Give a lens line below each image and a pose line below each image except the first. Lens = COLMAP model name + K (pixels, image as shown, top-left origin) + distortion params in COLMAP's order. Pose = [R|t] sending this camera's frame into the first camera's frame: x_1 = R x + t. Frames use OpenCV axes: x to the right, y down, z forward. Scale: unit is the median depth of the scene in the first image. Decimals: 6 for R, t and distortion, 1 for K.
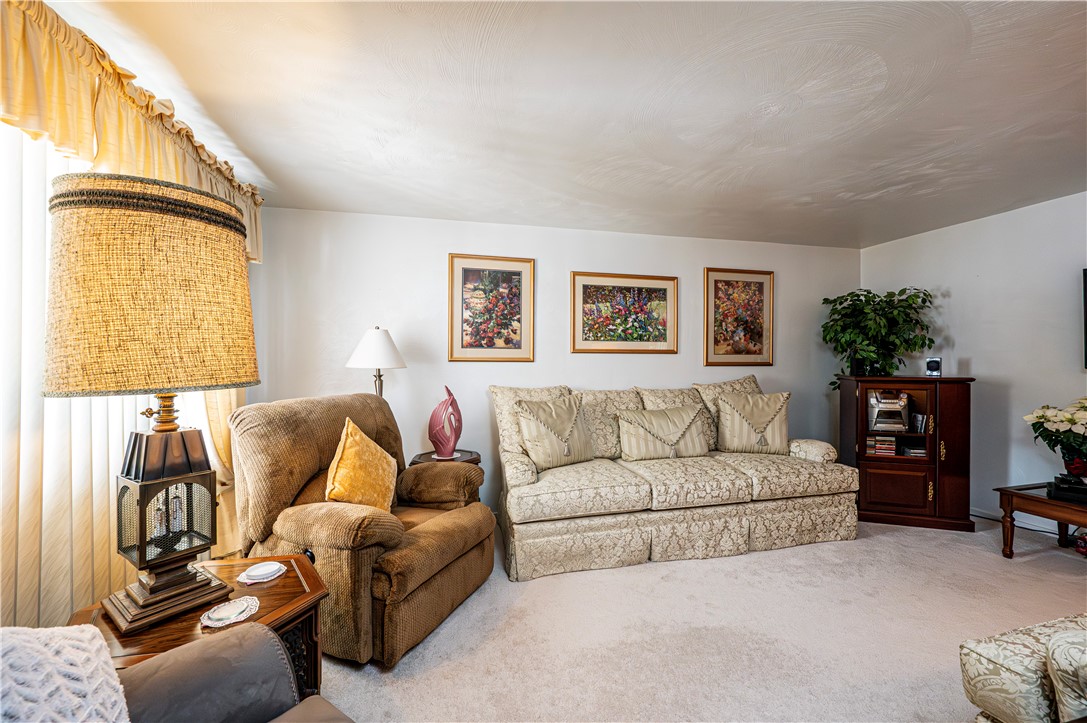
lens RADIAL K [[432.4, 0, 540.9], [0, 432.4, 366.8], [0, 0, 1]] dist [-0.003087, 0.001103]
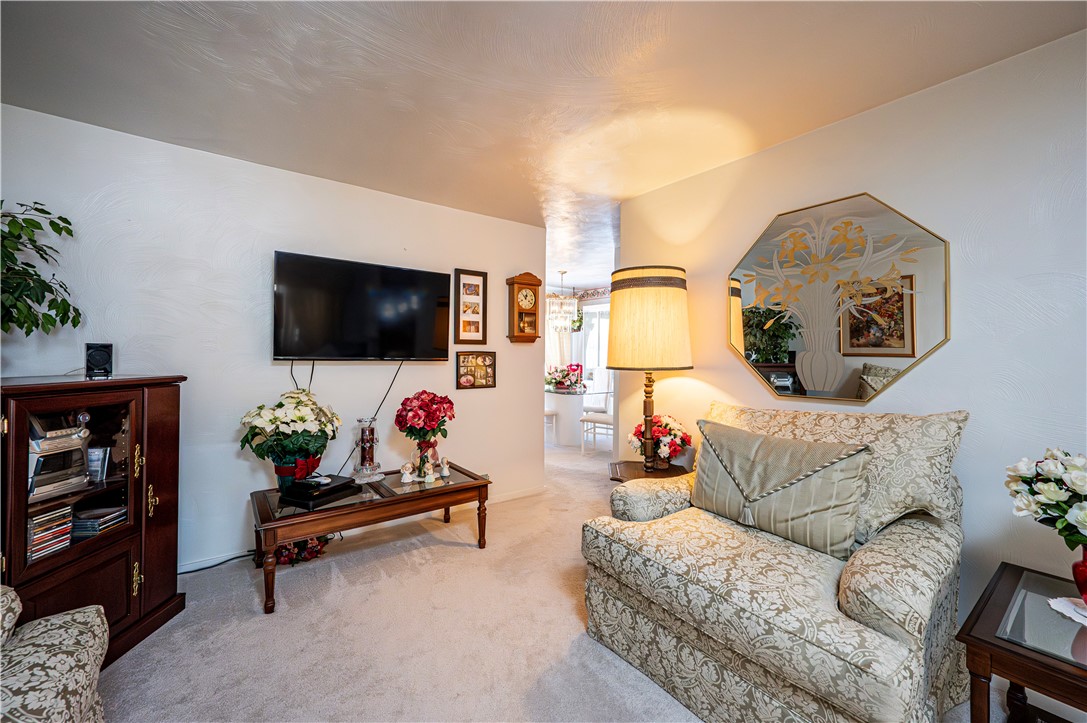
lens RADIAL K [[432.4, 0, 546.5], [0, 432.4, 355.8], [0, 0, 1]] dist [-0.003087, 0.001103]
pose [[-0.395766, -0.001776, 0.918350, 0.153142], [-0.000023, 0.999998, 0.001924, -0.005715], [-0.918351, 0.000740, -0.395765, 0.662322]]
